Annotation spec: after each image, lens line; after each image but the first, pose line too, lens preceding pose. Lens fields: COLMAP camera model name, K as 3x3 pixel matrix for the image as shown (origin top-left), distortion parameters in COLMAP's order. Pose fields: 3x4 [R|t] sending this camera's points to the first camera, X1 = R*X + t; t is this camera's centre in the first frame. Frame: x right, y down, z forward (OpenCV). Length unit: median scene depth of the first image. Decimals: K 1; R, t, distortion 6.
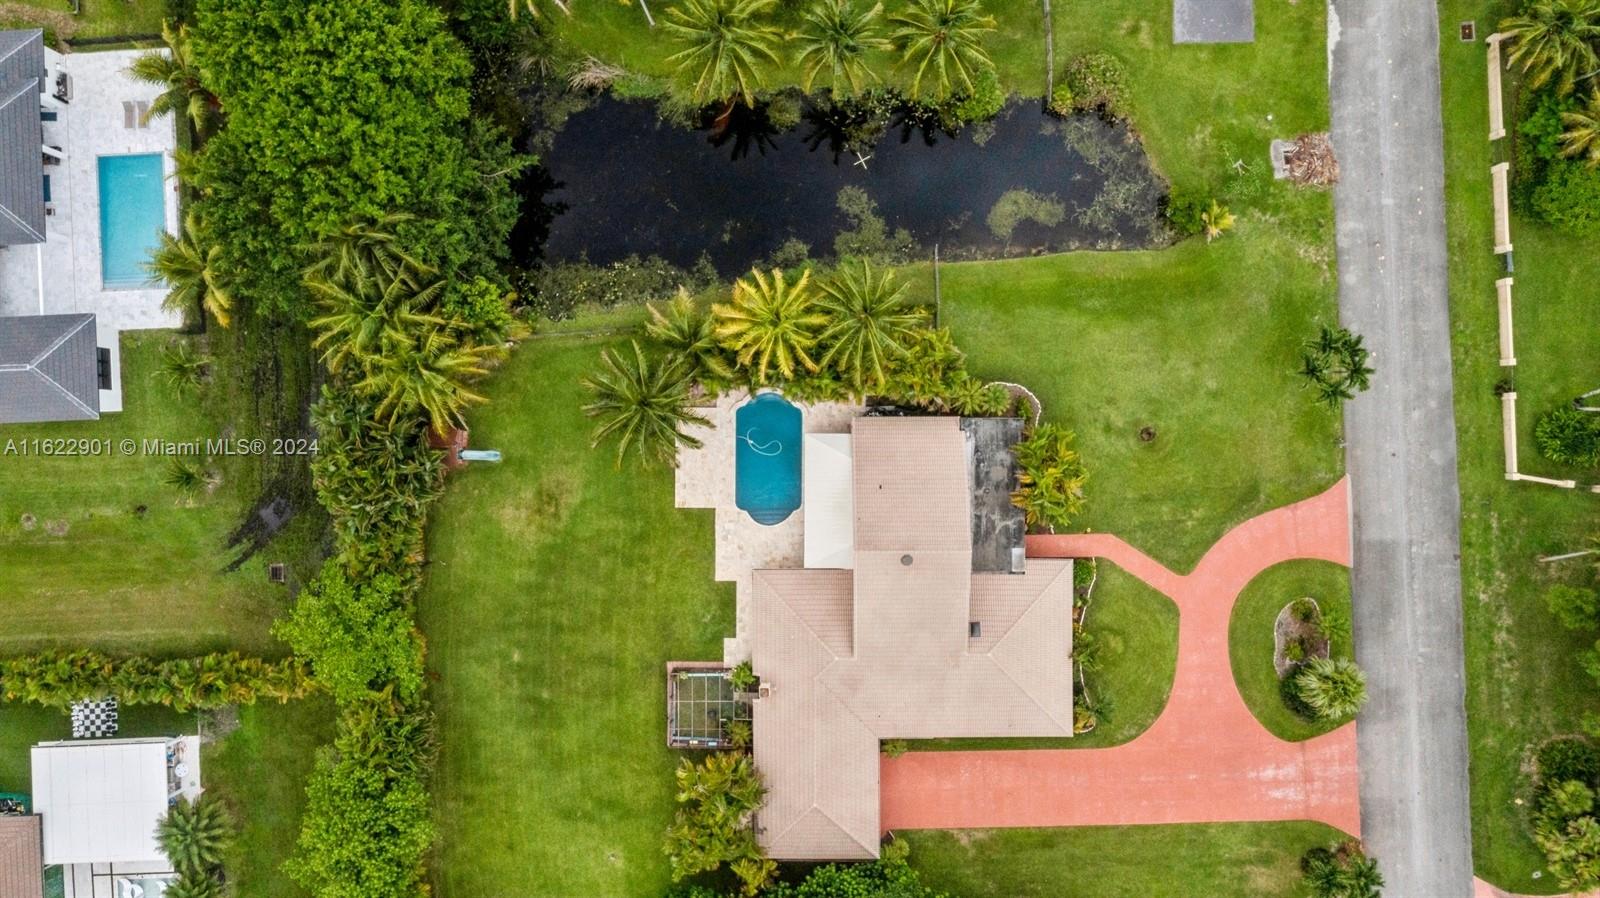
lens RADIAL K [[1288.6, 0, 800.0], [0, 1288.6, 449.0], [0, 0, 1]] dist [-0.010082, 0.007404]
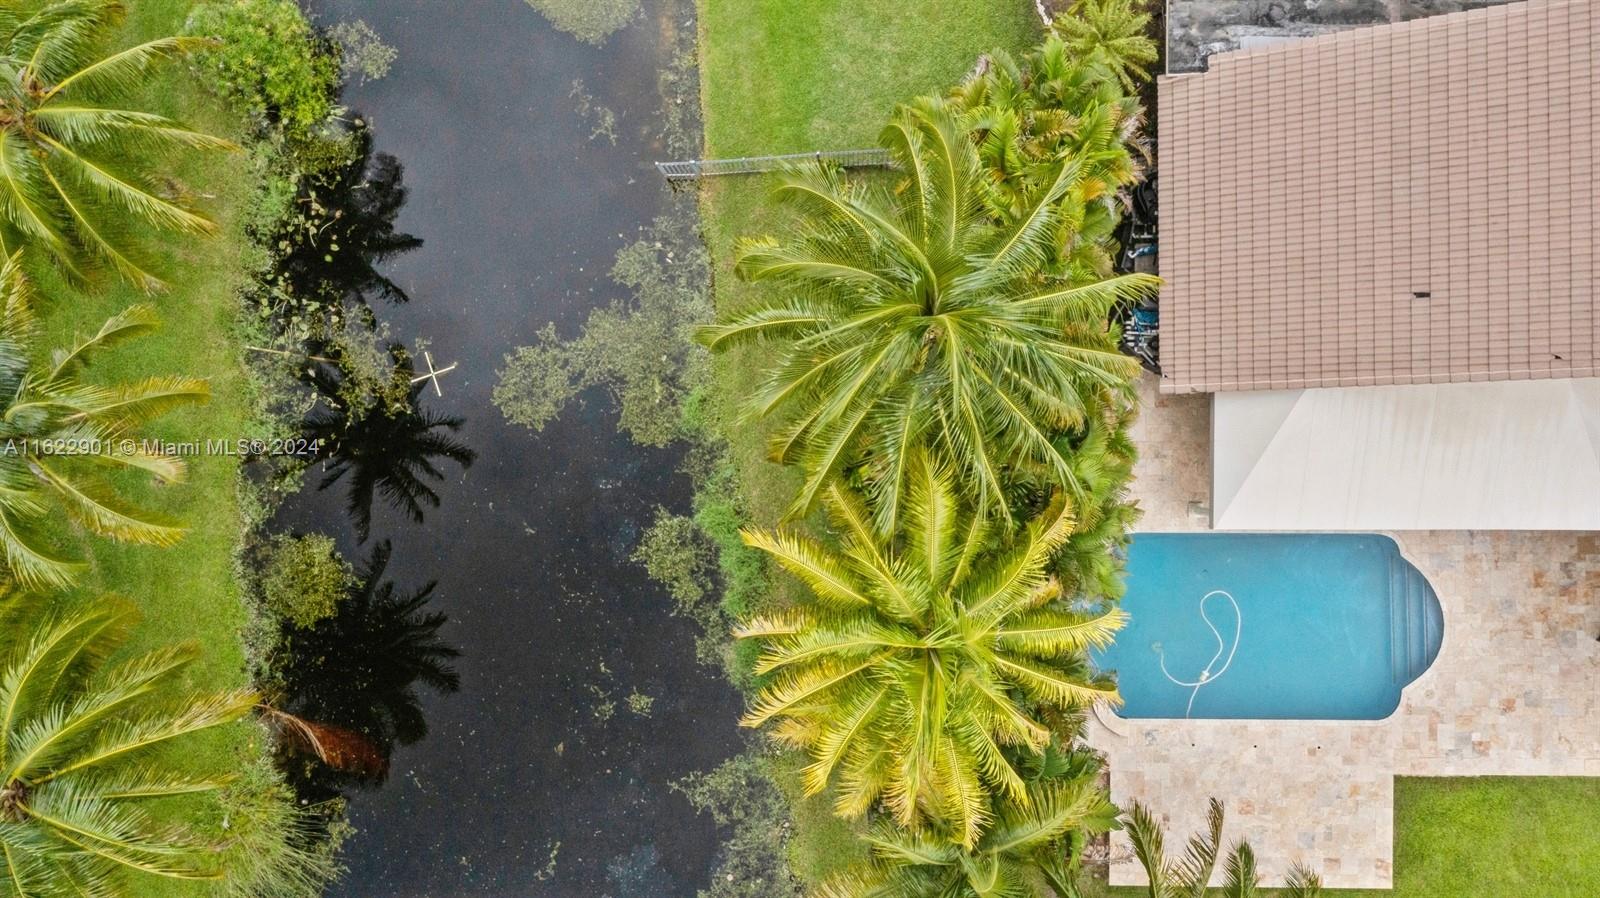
lens RADIAL K [[1288.6, 0, 800.0], [0, 1288.6, 449.0], [0, 0, 1]] dist [-0.010082, 0.007404]
pose [[-0.003534, -0.999579, 0.028791, 0.015389], [0.999266, -0.004628, -0.038028, -0.105182], [0.038145, 0.028636, 0.998862, 0.643577]]
